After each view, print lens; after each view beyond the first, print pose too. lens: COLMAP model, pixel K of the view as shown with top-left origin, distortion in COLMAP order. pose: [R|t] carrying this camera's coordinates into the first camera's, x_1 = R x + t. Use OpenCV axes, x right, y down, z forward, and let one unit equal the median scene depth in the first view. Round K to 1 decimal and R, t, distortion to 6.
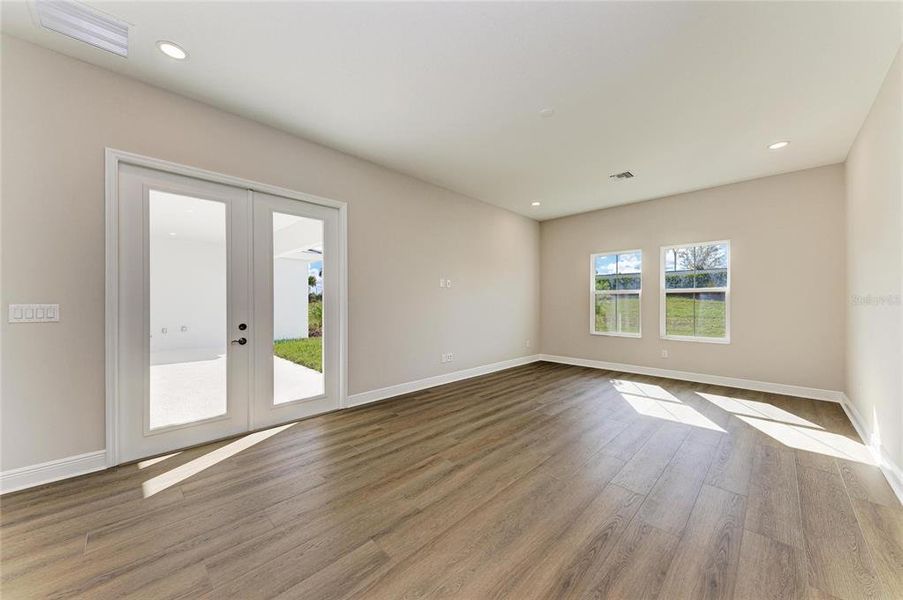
lens RADIAL K [[320.6, 0, 455.8], [0, 320.6, 302.0], [0, 0, 1]] dist [0.013130, -0.000898]
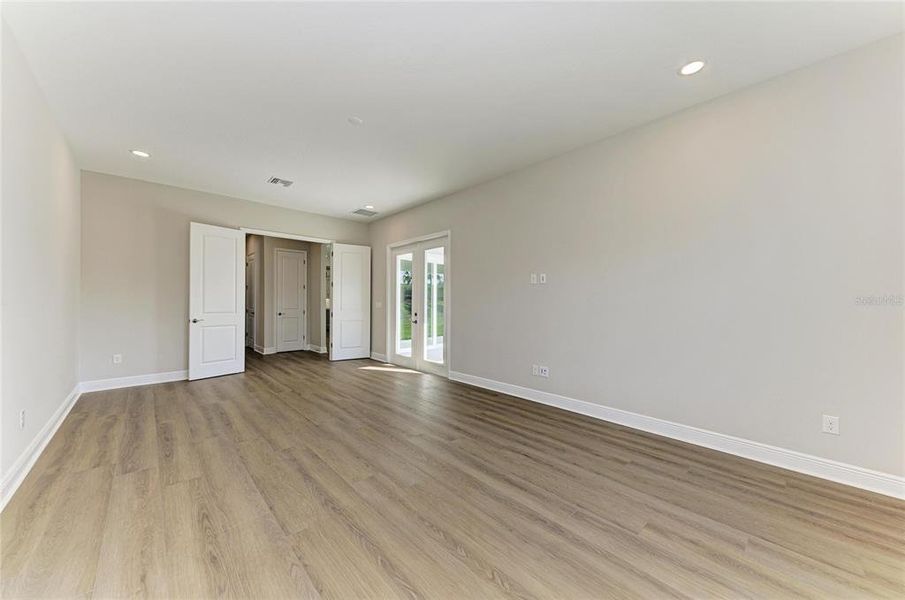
lens RADIAL K [[321.3, 0, 456.7], [0, 321.3, 300.0], [0, 0, 1]] dist [0.013130, -0.000898]
pose [[-0.030279, -0.008646, -0.999504, 0.941012], [-0.005223, 0.999950, -0.008492, 0.004523], [0.999528, 0.004963, -0.030323, 0.972910]]
